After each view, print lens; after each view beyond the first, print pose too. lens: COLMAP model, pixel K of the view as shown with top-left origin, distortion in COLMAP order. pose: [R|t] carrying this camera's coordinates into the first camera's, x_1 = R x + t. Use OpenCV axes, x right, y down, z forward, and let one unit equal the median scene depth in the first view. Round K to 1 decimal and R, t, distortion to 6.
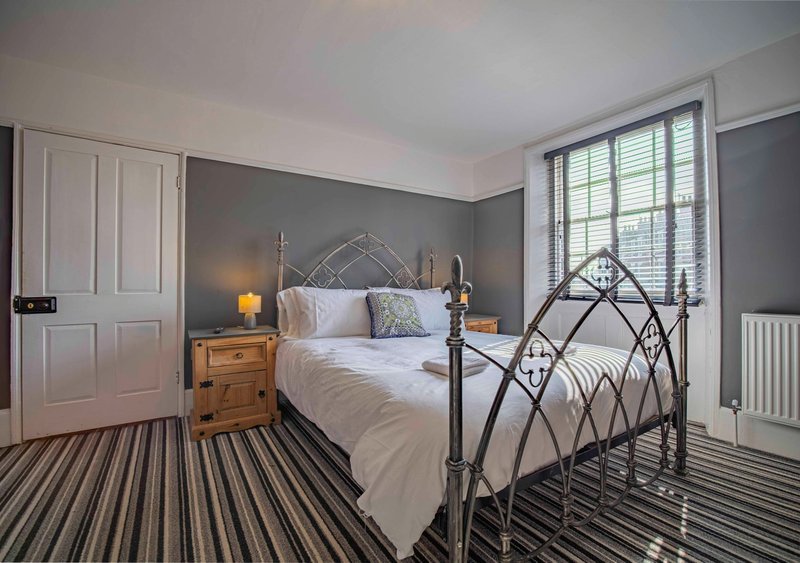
lens RADIAL K [[361.5, 0, 397.3], [0, 361.5, 280.4], [0, 0, 1]] dist [-0.028432, 0.000031]
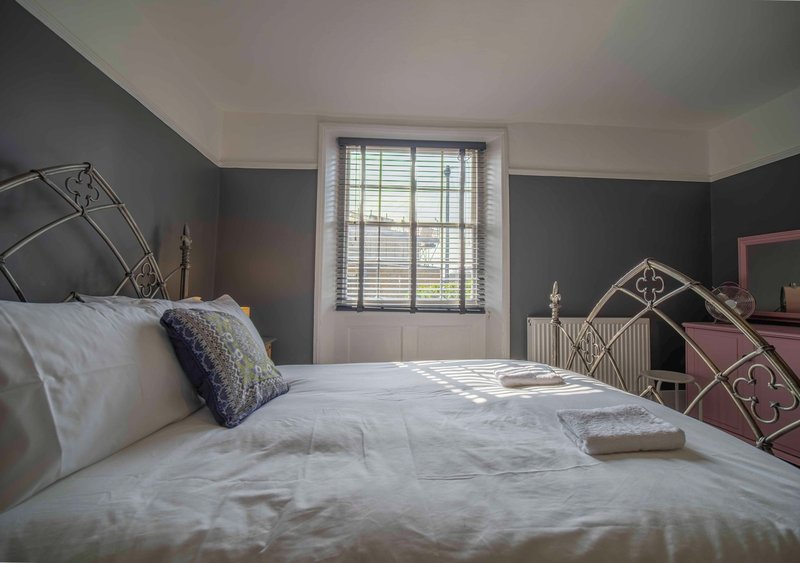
lens RADIAL K [[361.5, 0, 399.0], [0, 361.5, 280.6], [0, 0, 1]] dist [-0.028432, 0.000031]
pose [[0.467070, 0.039931, 0.883318, -0.296186], [-0.020777, 0.999200, -0.034183, 0.009113], [-0.883976, -0.002387, 0.467526, 0.561552]]
